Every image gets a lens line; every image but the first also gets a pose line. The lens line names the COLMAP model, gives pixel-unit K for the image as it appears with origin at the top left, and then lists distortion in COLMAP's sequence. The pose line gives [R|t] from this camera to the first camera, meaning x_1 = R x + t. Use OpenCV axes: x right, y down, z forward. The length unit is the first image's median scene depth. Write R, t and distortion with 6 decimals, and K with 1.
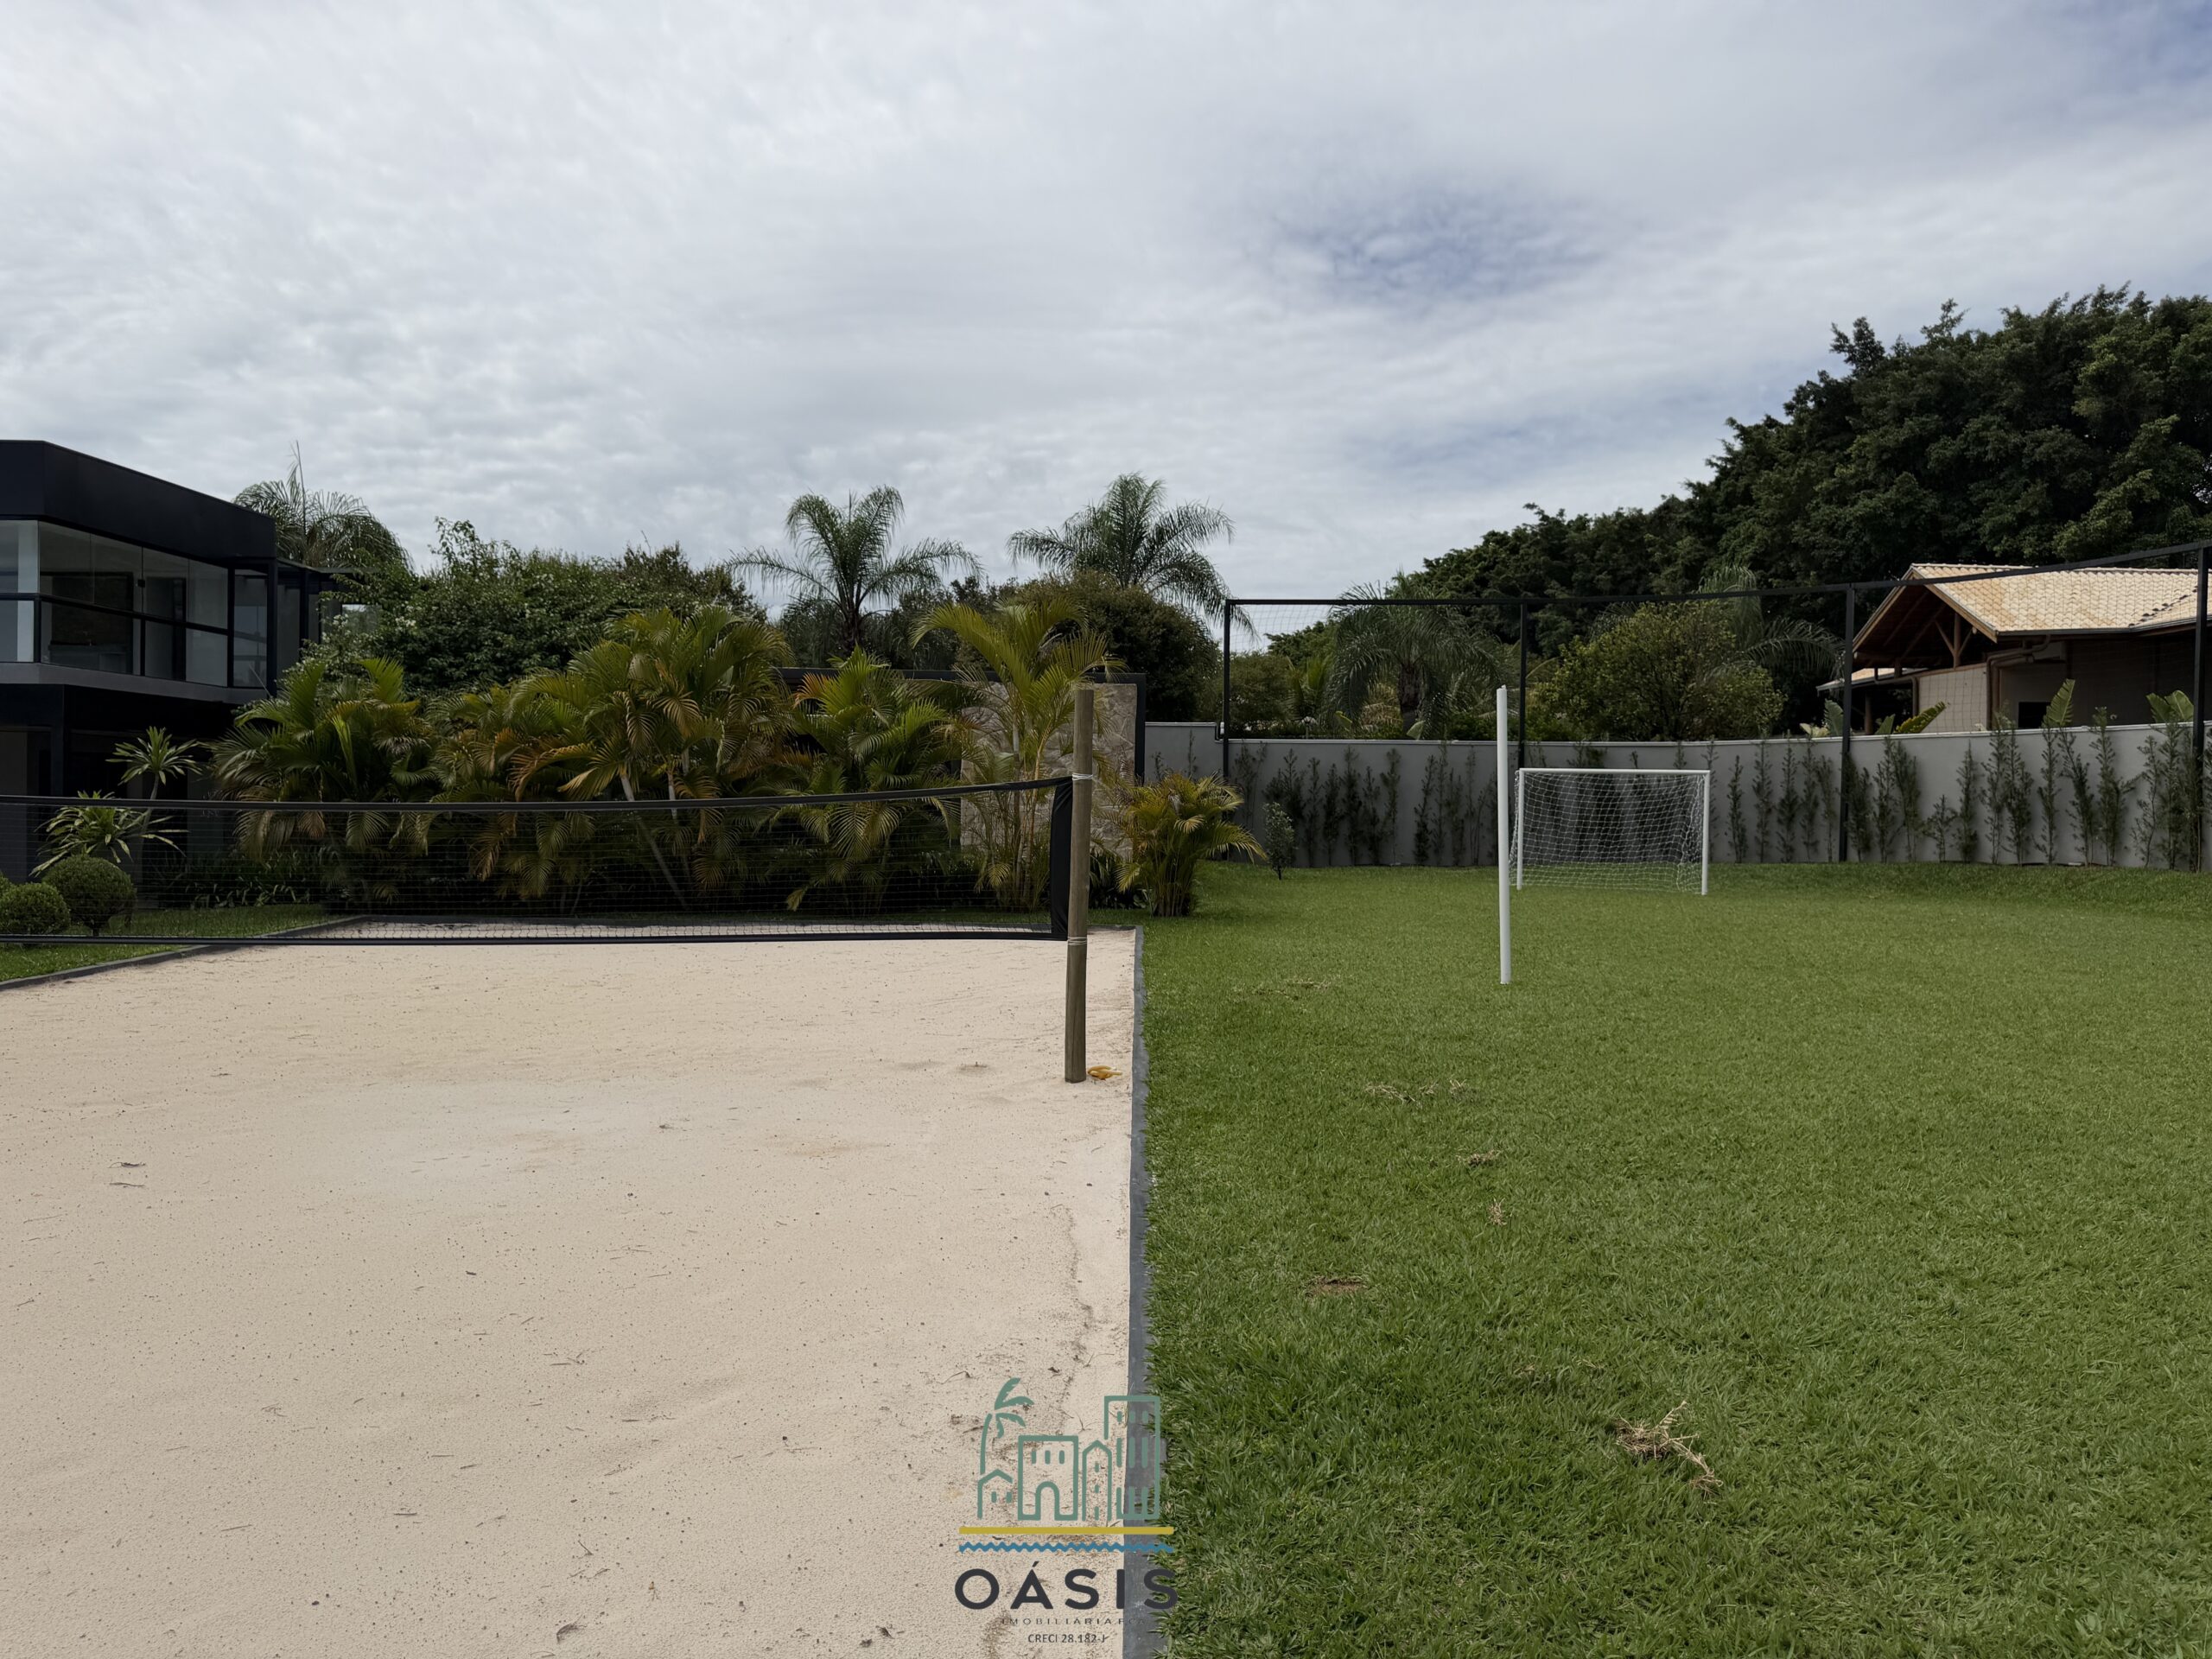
lens RADIAL K [[1568.1, 0, 1093.5], [0, 1568.1, 841.1], [0, 0, 1]] dist [0.027236, -0.024249]
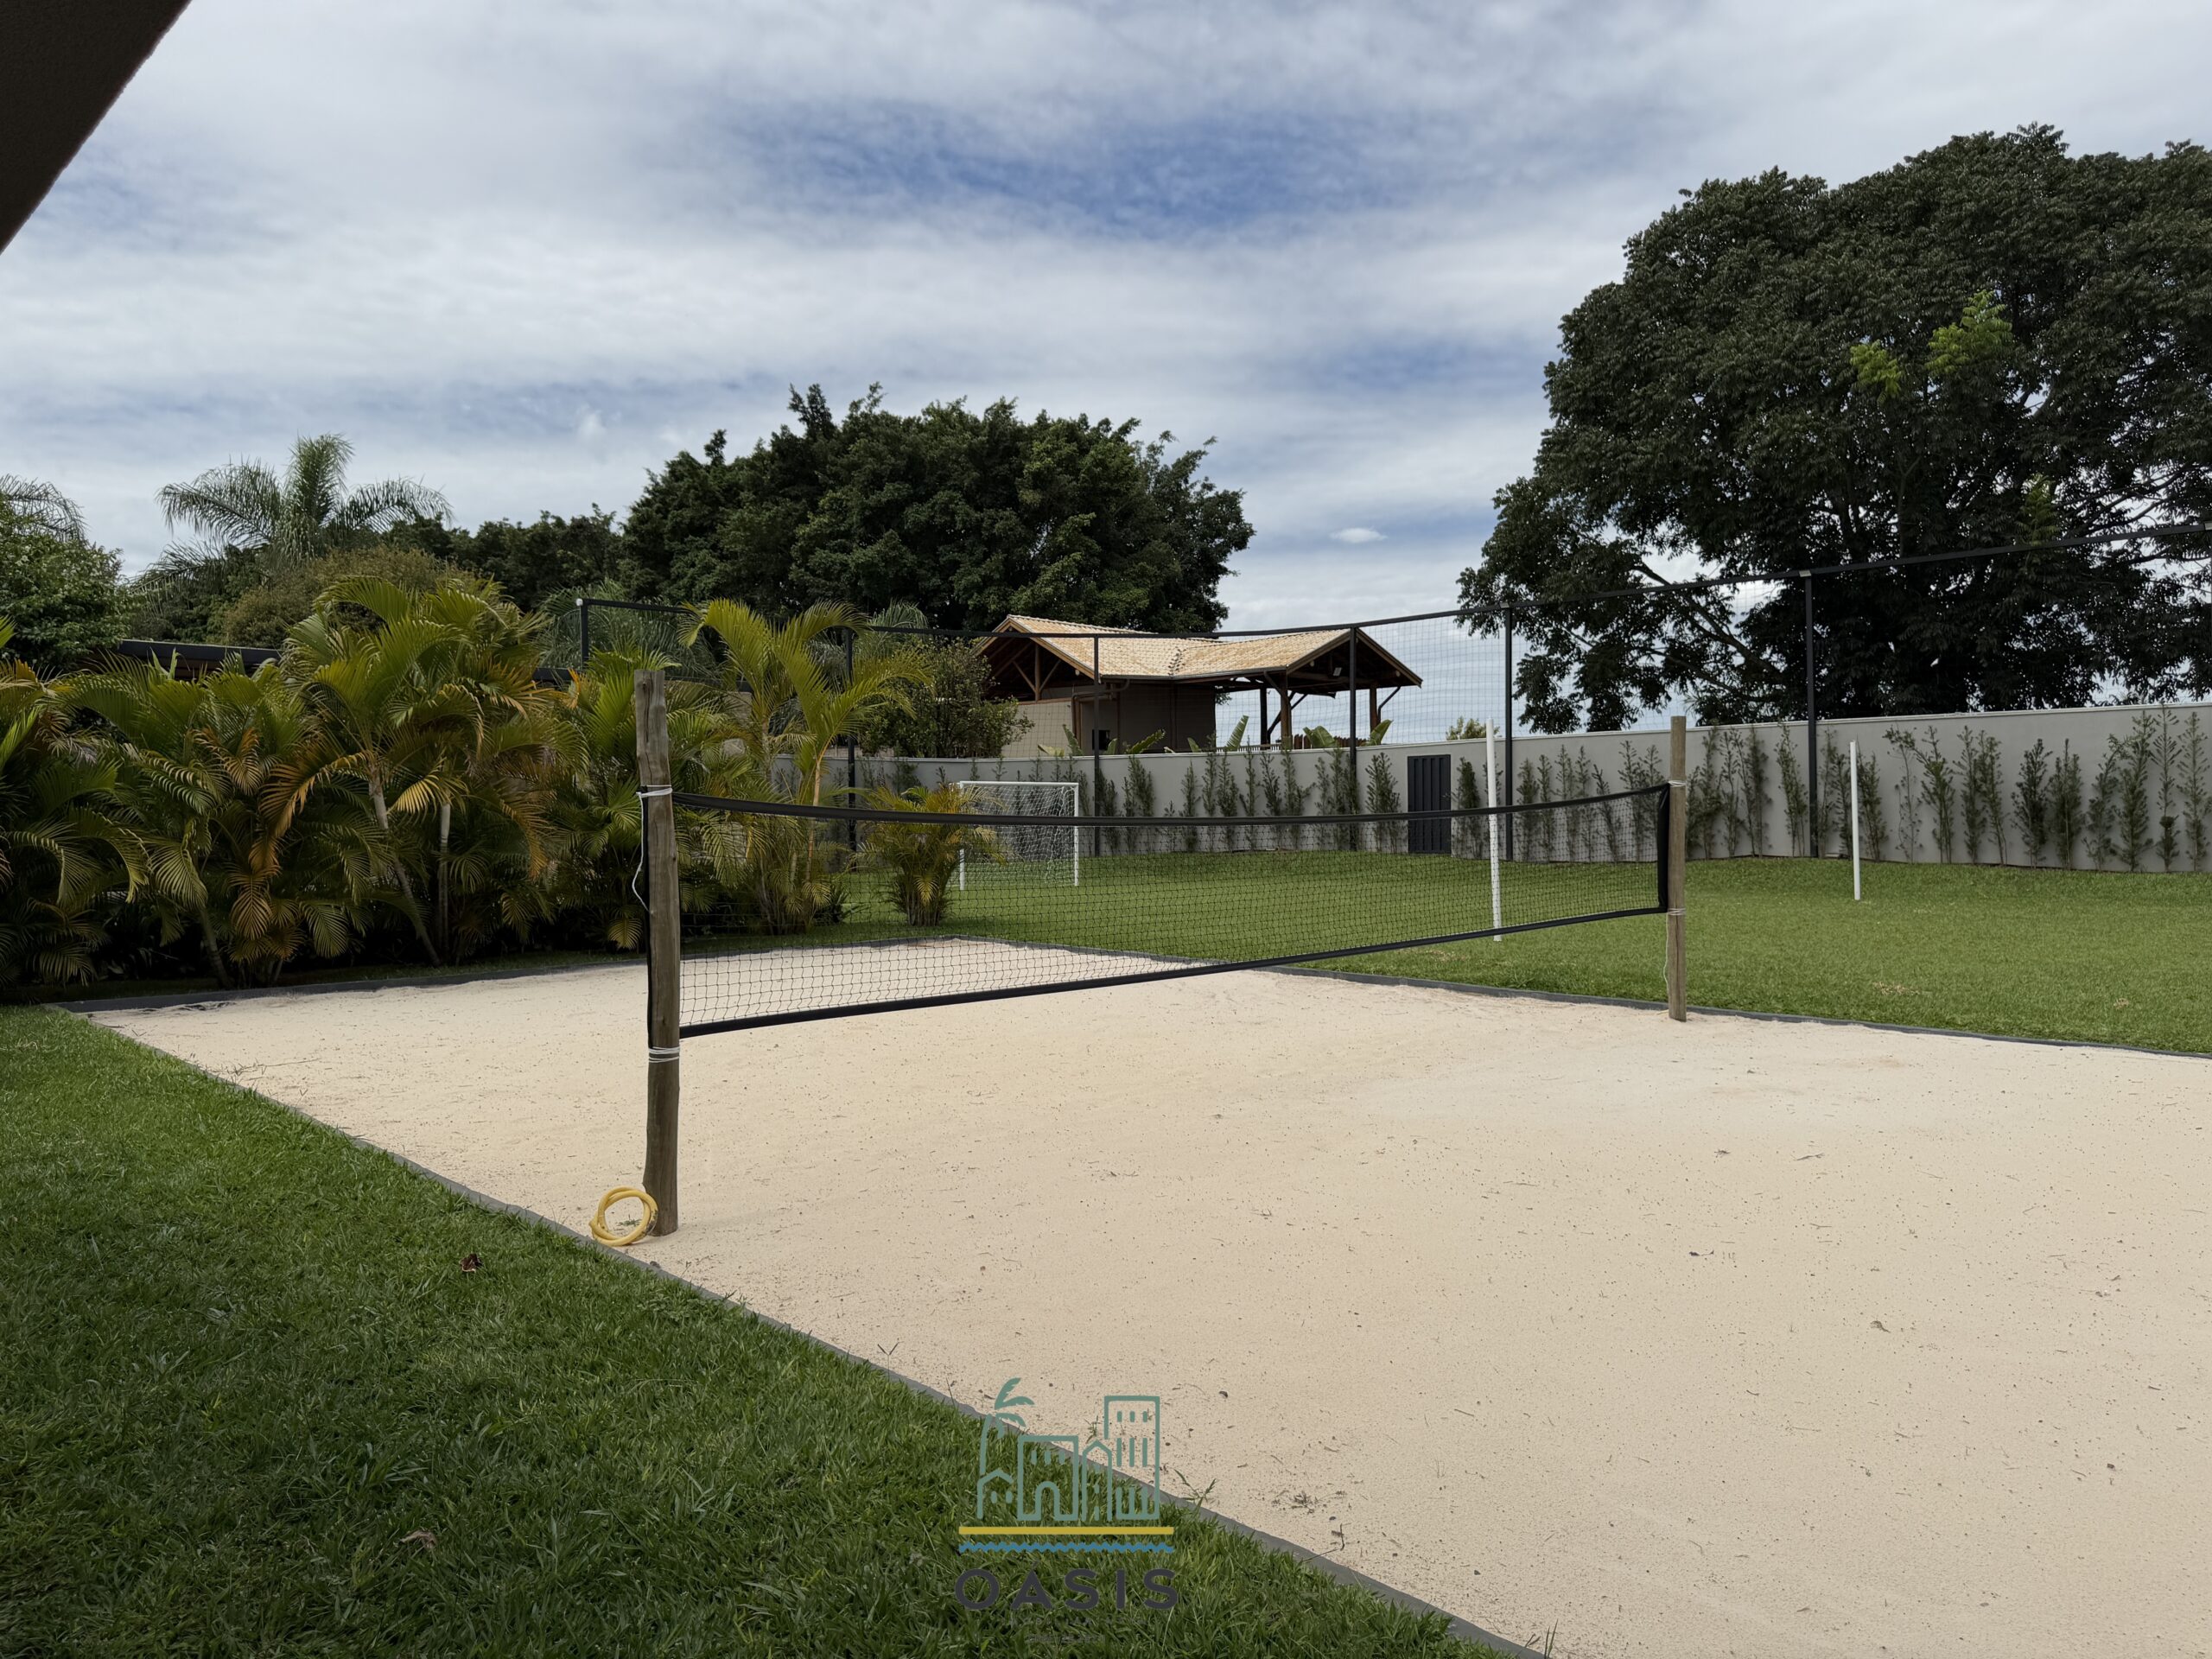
lens RADIAL K [[1568.1, 0, 1103.2], [0, 1568.1, 836.6], [0, 0, 1]] dist [0.027236, -0.024249]
pose [[0.703124, -0.027703, 0.710527, -0.216349], [0.036014, 0.999346, 0.003325, -0.003285], [-0.710154, 0.023252, 0.703662, 0.069821]]
